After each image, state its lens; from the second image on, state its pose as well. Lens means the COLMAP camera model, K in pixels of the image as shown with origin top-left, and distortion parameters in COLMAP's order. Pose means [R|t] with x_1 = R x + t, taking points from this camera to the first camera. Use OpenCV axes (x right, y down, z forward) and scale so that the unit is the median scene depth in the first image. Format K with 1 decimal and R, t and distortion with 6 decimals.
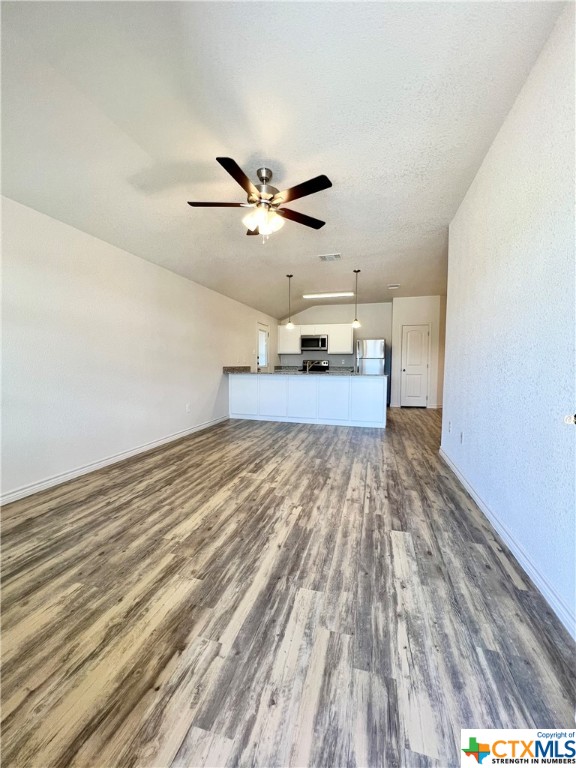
lens RADIAL K [[311.9, 0, 291.0], [0, 311.9, 380.9], [0, 0, 1]] dist [-0.000765, 0.000163]
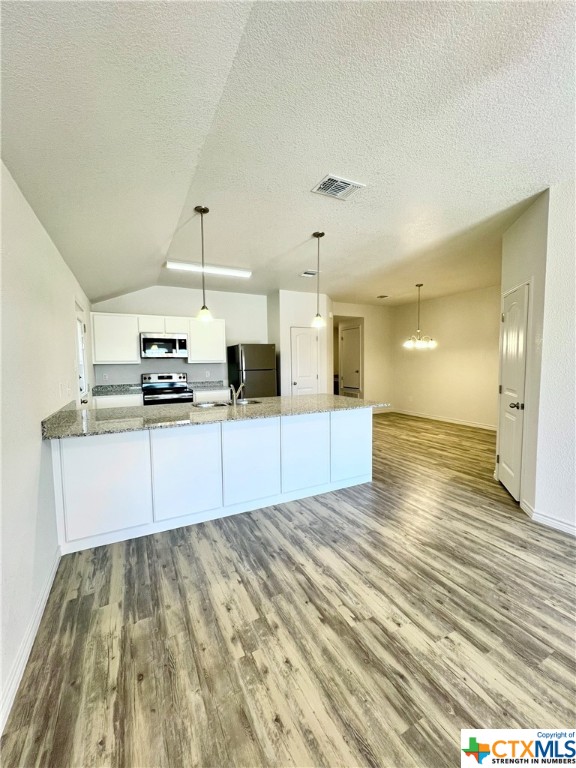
lens RADIAL K [[311.9, 0, 292.3], [0, 311.9, 387.2], [0, 0, 1]] dist [-0.000765, 0.000163]
pose [[0.734531, -0.068284, 0.675130, -0.262721], [0.054711, 0.997644, 0.041380, -0.087325], [-0.676366, 0.006542, 0.736537, 0.618893]]
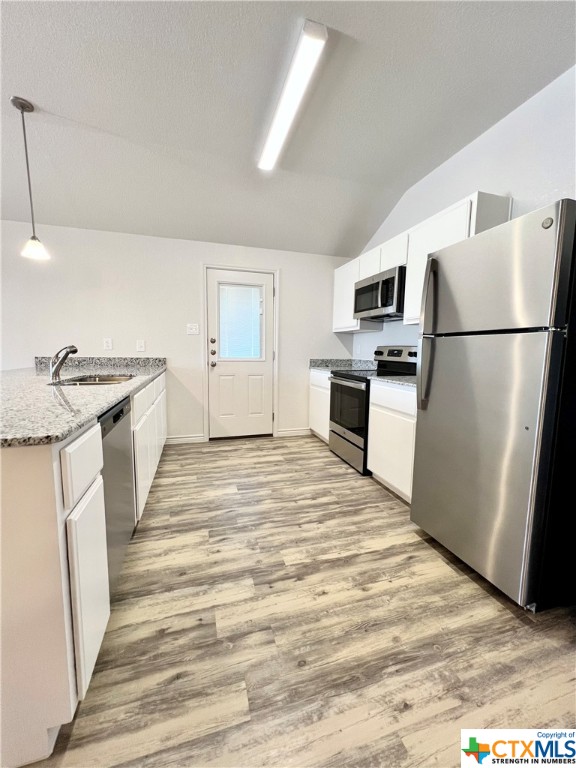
lens RADIAL K [[311.9, 0, 280.1], [0, 311.9, 381.2], [0, 0, 1]] dist [-0.000765, 0.000163]
pose [[0.508761, 0.085497, -0.856652, 0.527183], [-0.057842, 0.996203, 0.065072, -0.071145], [0.858962, 0.016444, 0.511775, 1.181197]]
